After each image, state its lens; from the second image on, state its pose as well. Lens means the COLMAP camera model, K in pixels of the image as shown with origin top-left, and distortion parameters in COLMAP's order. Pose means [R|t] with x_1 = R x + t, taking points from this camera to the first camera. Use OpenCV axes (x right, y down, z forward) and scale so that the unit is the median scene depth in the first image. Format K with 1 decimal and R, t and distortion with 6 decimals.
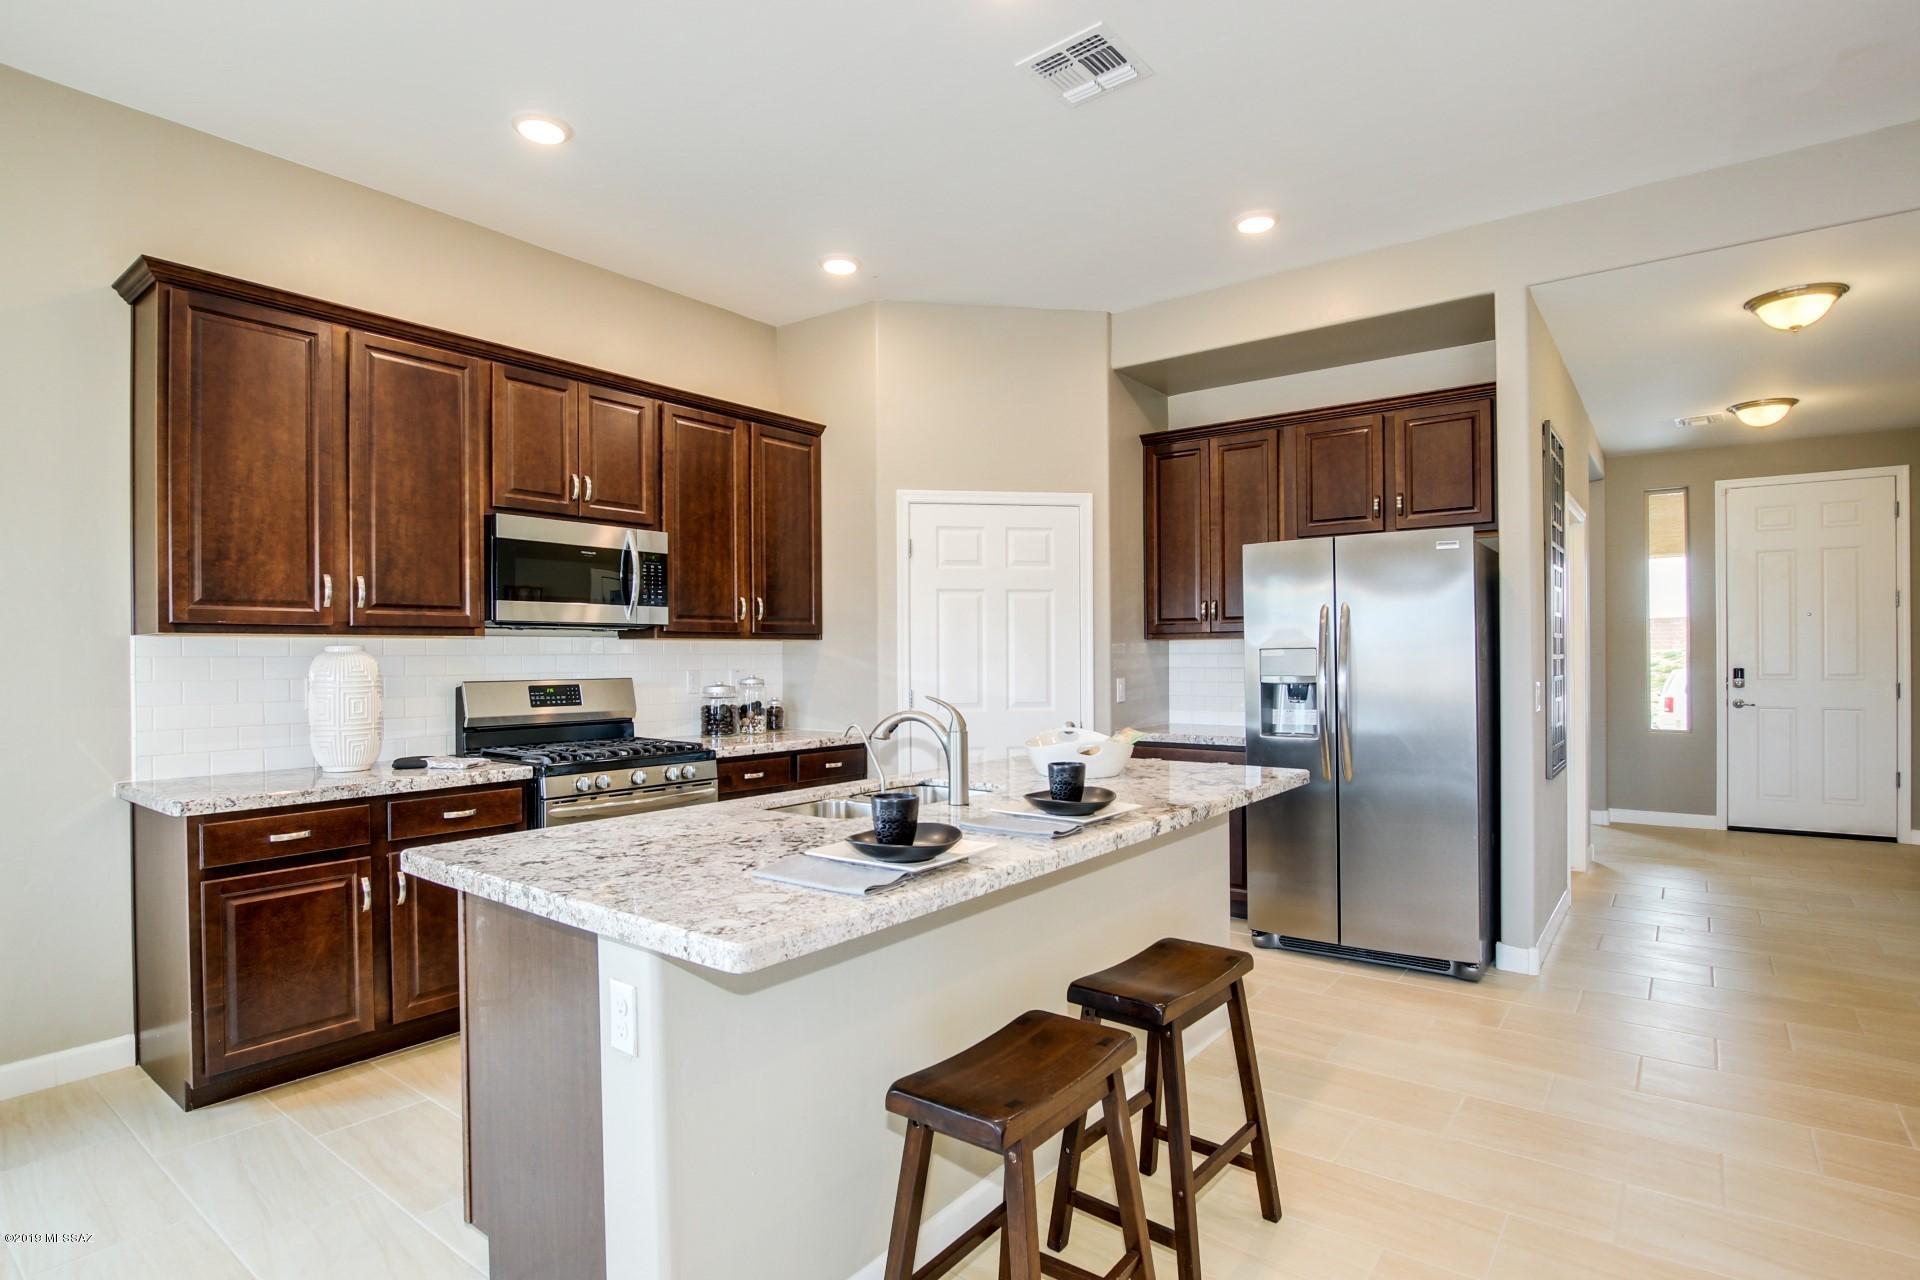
lens RADIAL K [[969.4, 0, 965.5], [0, 969.4, 656.5], [0, 0, 1]] dist [-0.031045, 0.006496]
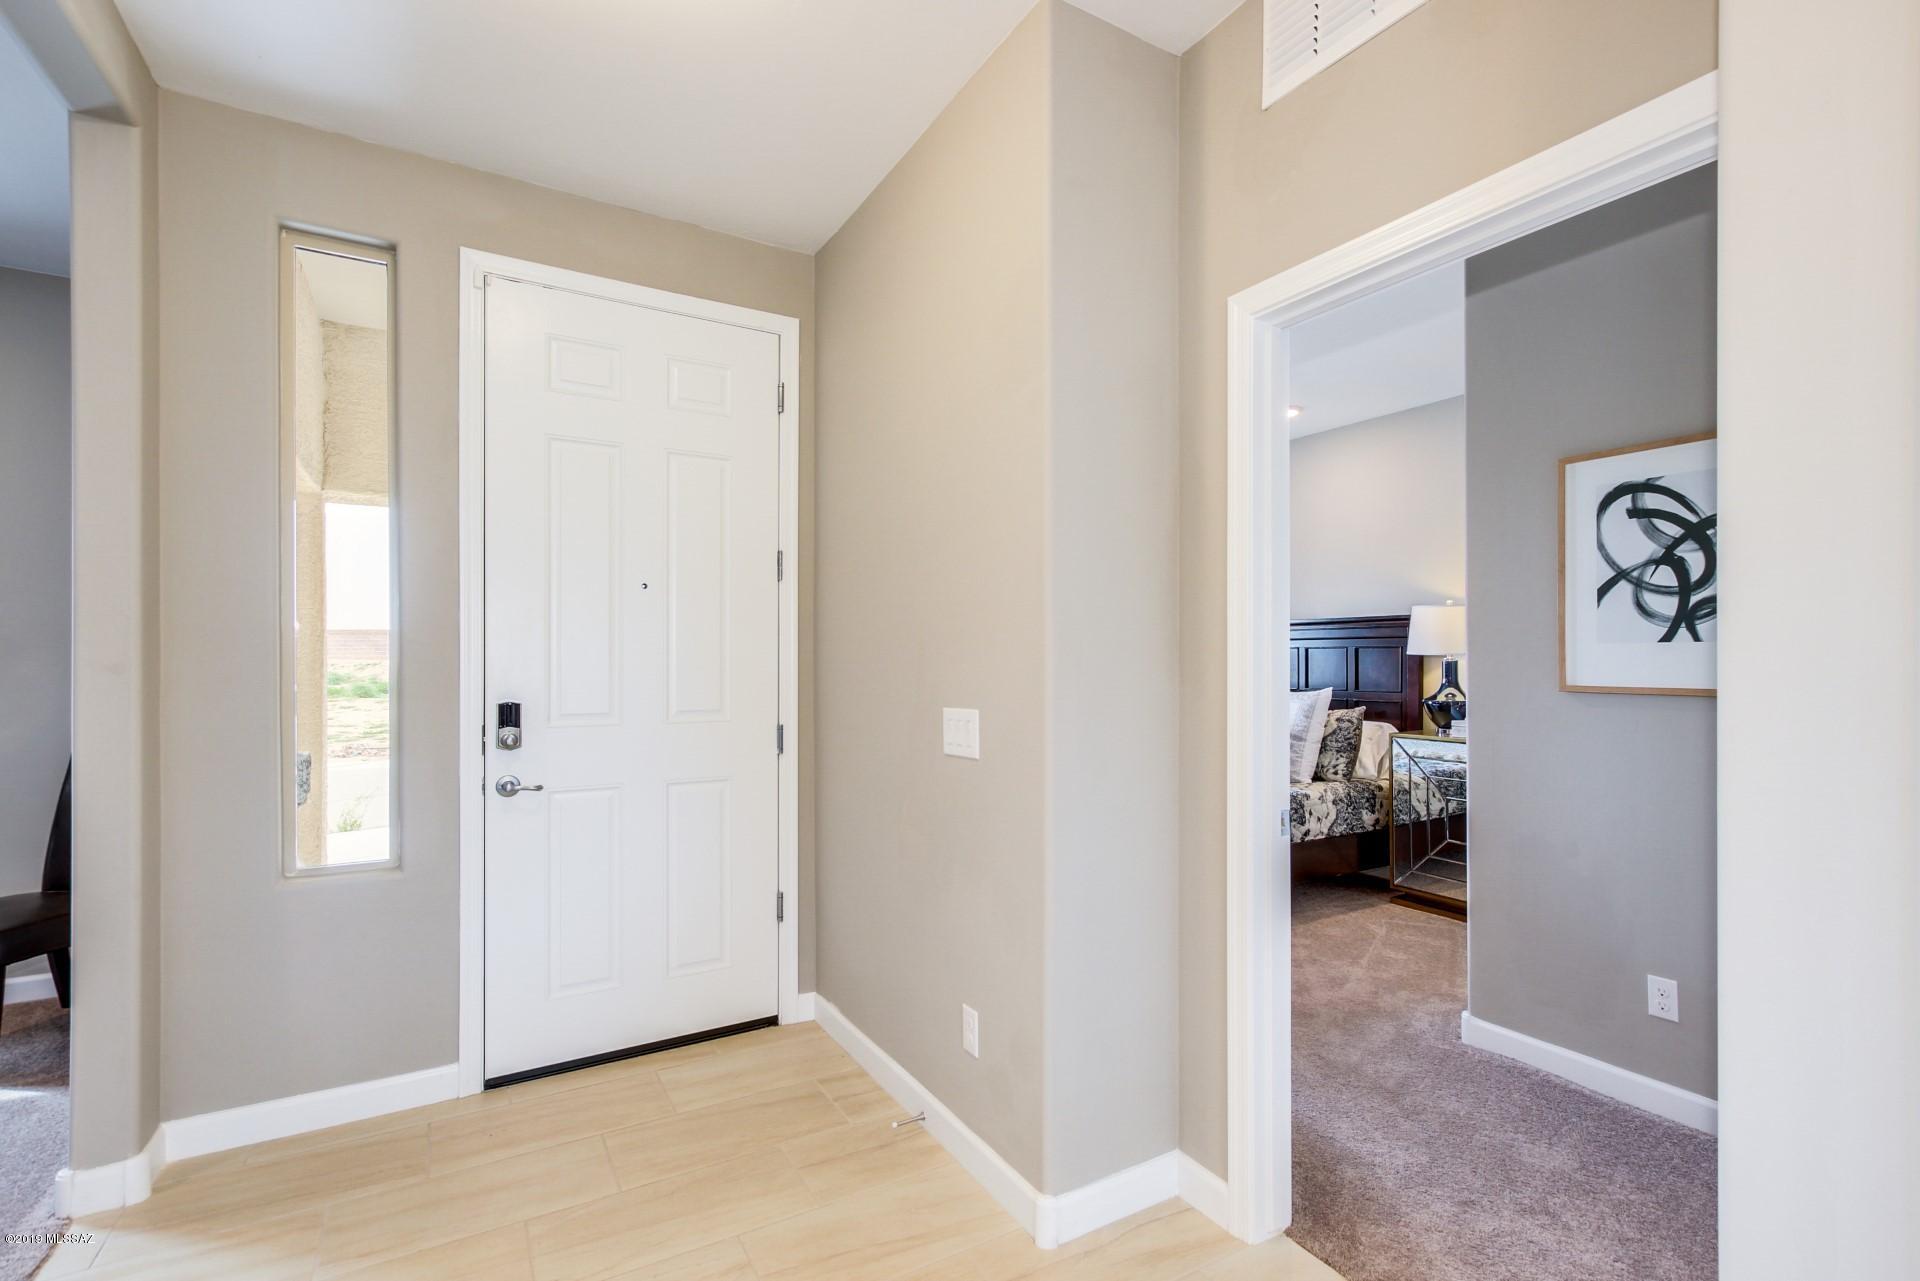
lens RADIAL K [[882.5, 0, 969.4], [0, 882.5, 665.8], [0, 0, 1]] dist [-0.014615, 0.006451]
pose [[0.331807, 0.006024, 0.943328, 0.820874], [0.000771, 0.999978, -0.006657, -0.001882], [-0.943347, 0.002936, 0.331794, 1.086174]]
